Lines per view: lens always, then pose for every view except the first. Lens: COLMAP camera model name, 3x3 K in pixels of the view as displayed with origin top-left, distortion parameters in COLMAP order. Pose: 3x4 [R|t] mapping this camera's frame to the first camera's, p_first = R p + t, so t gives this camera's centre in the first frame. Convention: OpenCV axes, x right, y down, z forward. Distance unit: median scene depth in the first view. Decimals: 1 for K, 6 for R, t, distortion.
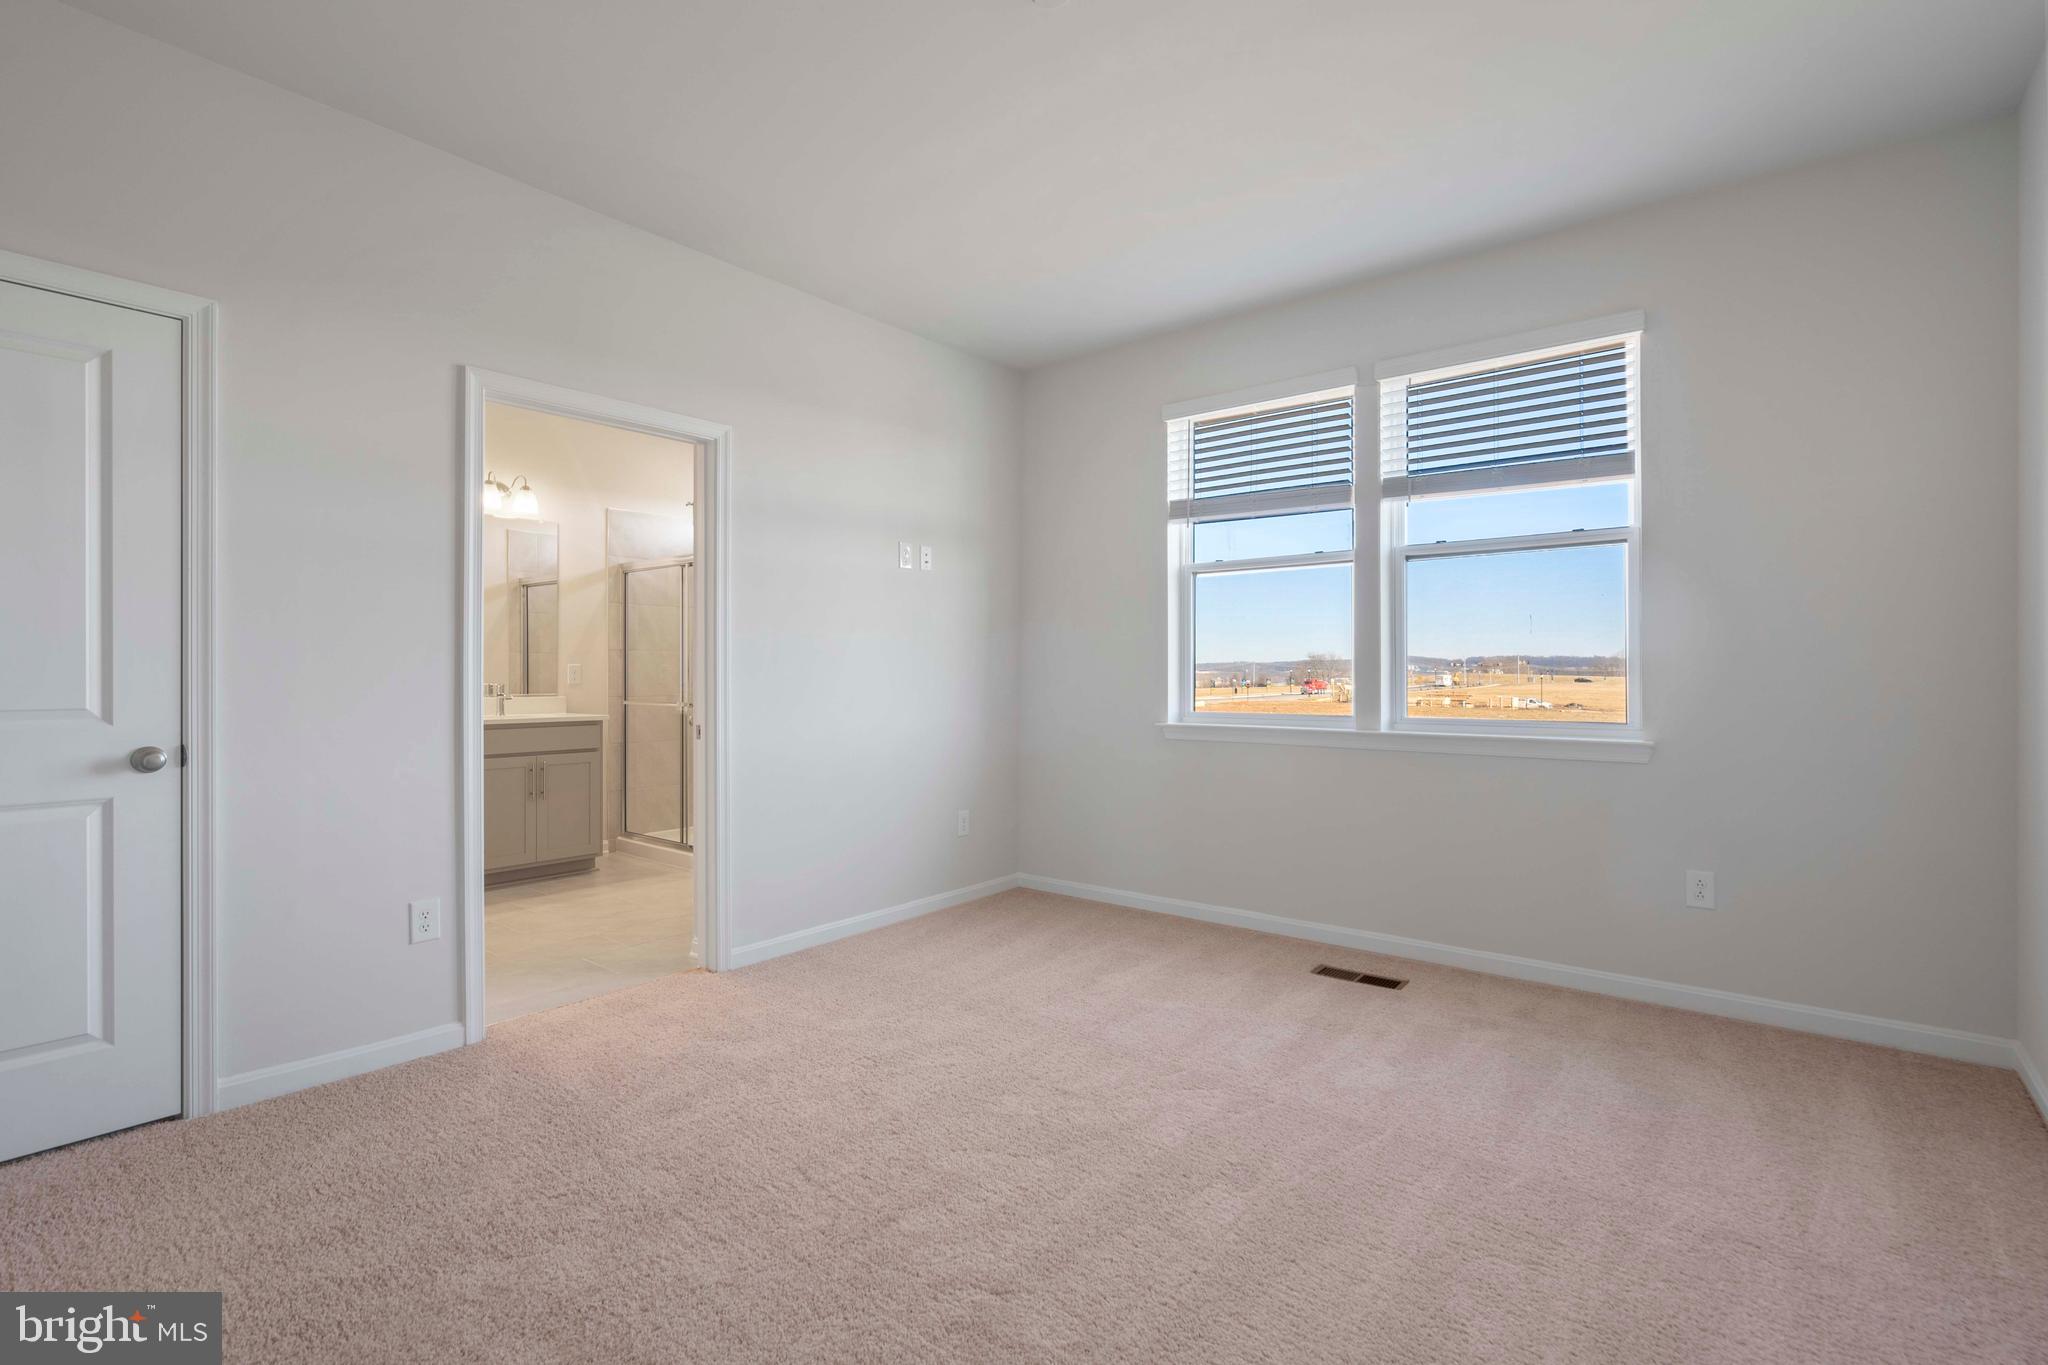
lens RADIAL K [[934.1, 0, 1016.5], [0, 934.1, 679.6], [0, 0, 1]] dist [0.000108, 0.002005]
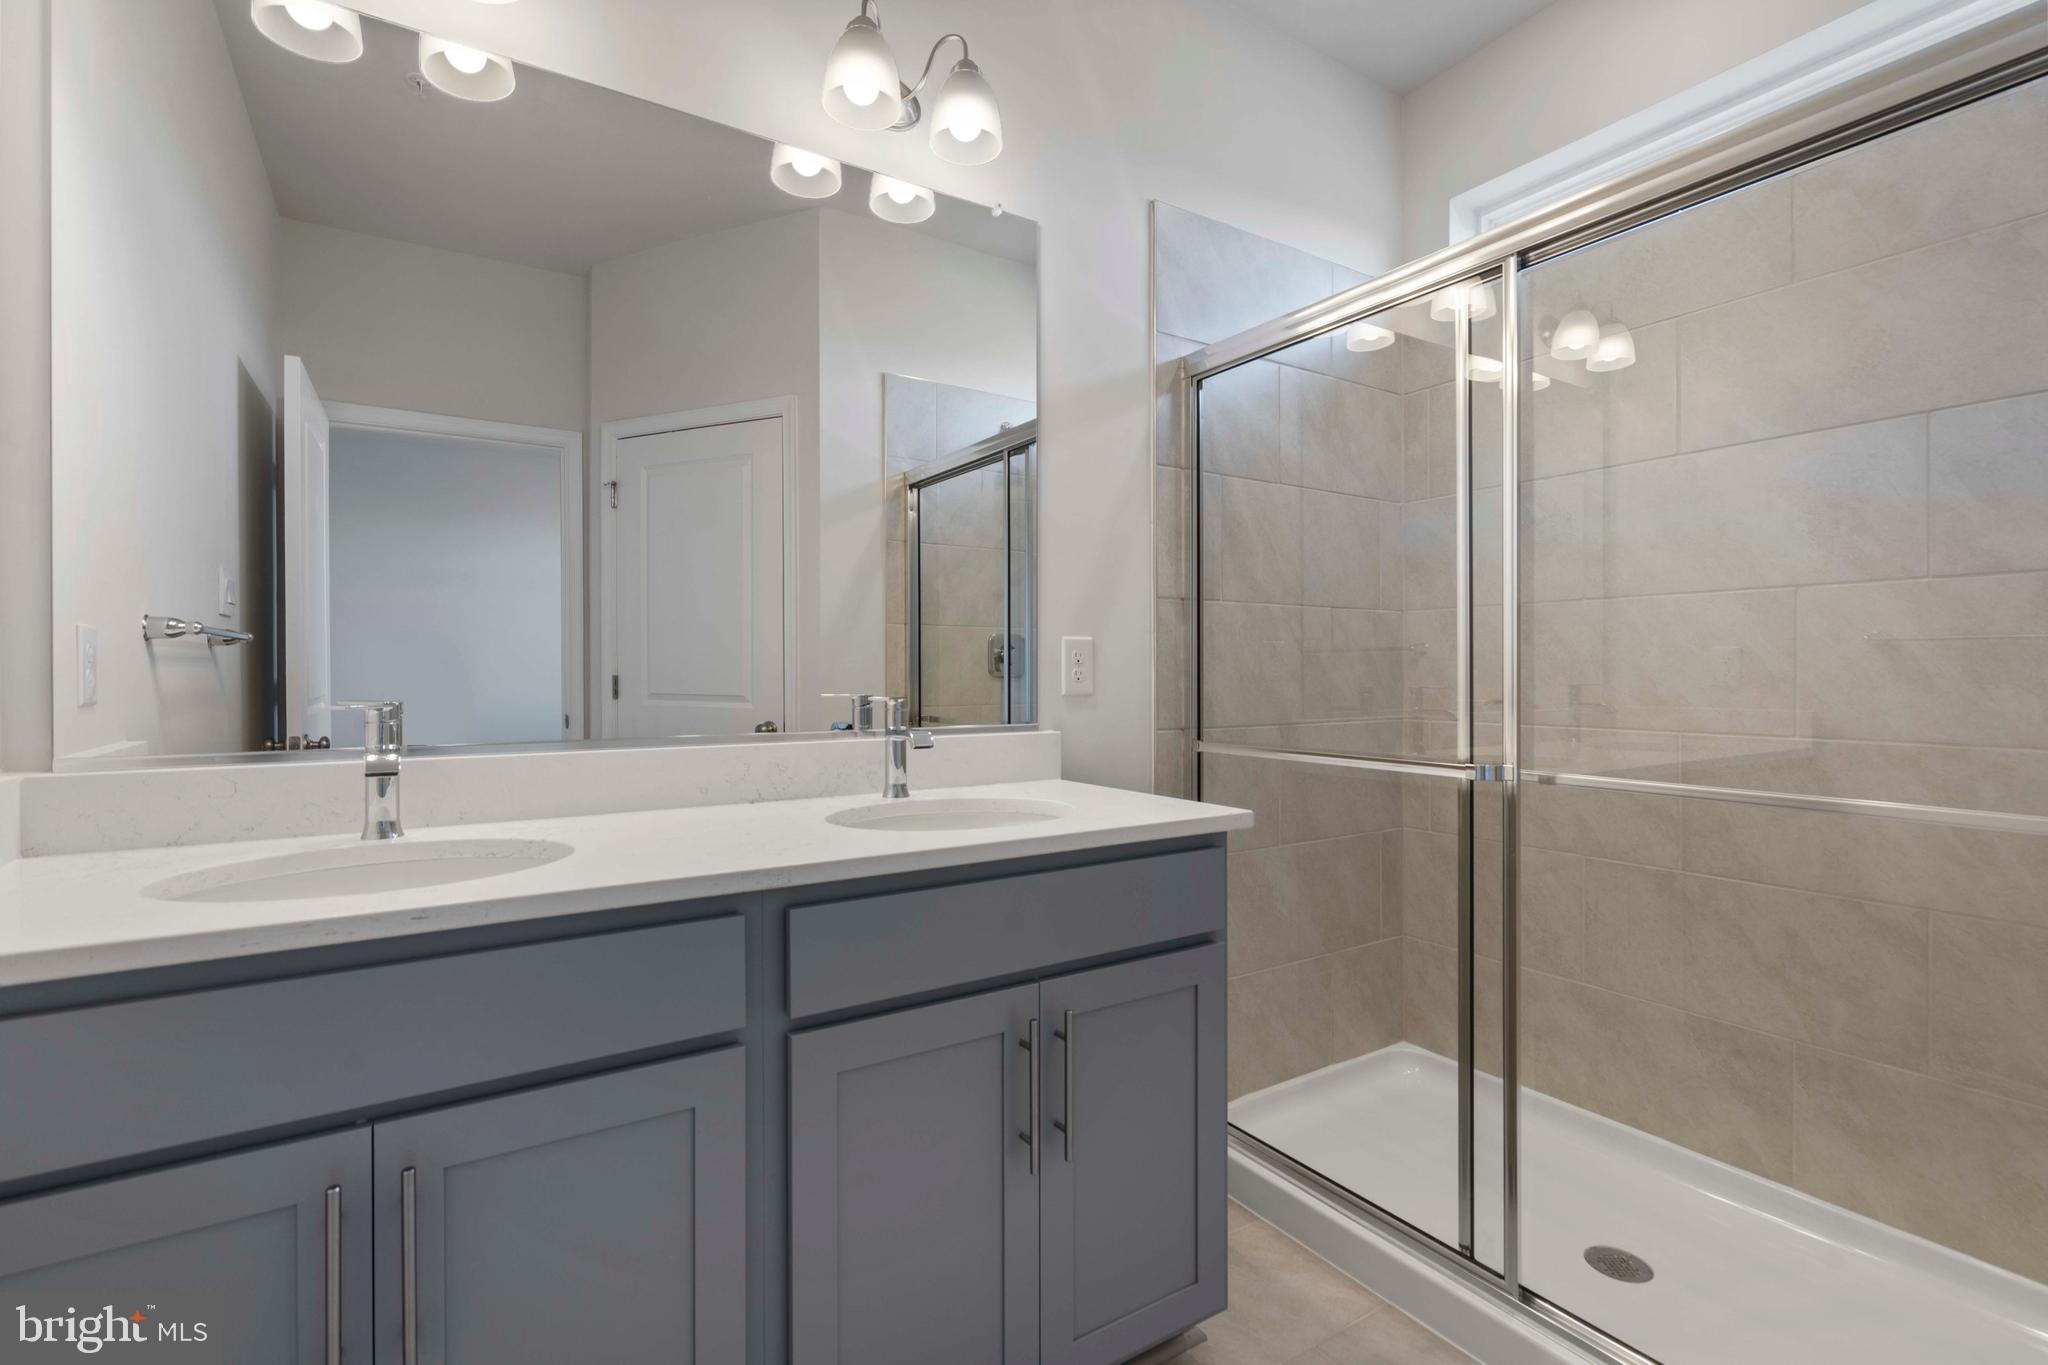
lens RADIAL K [[934.1, 0, 1016.1], [0, 934.1, 677.9], [0, 0, 1]] dist [0.000108, 0.002005]
pose [[0.948520, -0.001735, -0.316712, -0.371917], [0.002520, 0.999995, 0.002068, -0.002162], [0.316706, -0.002759, 0.948520, 0.641411]]
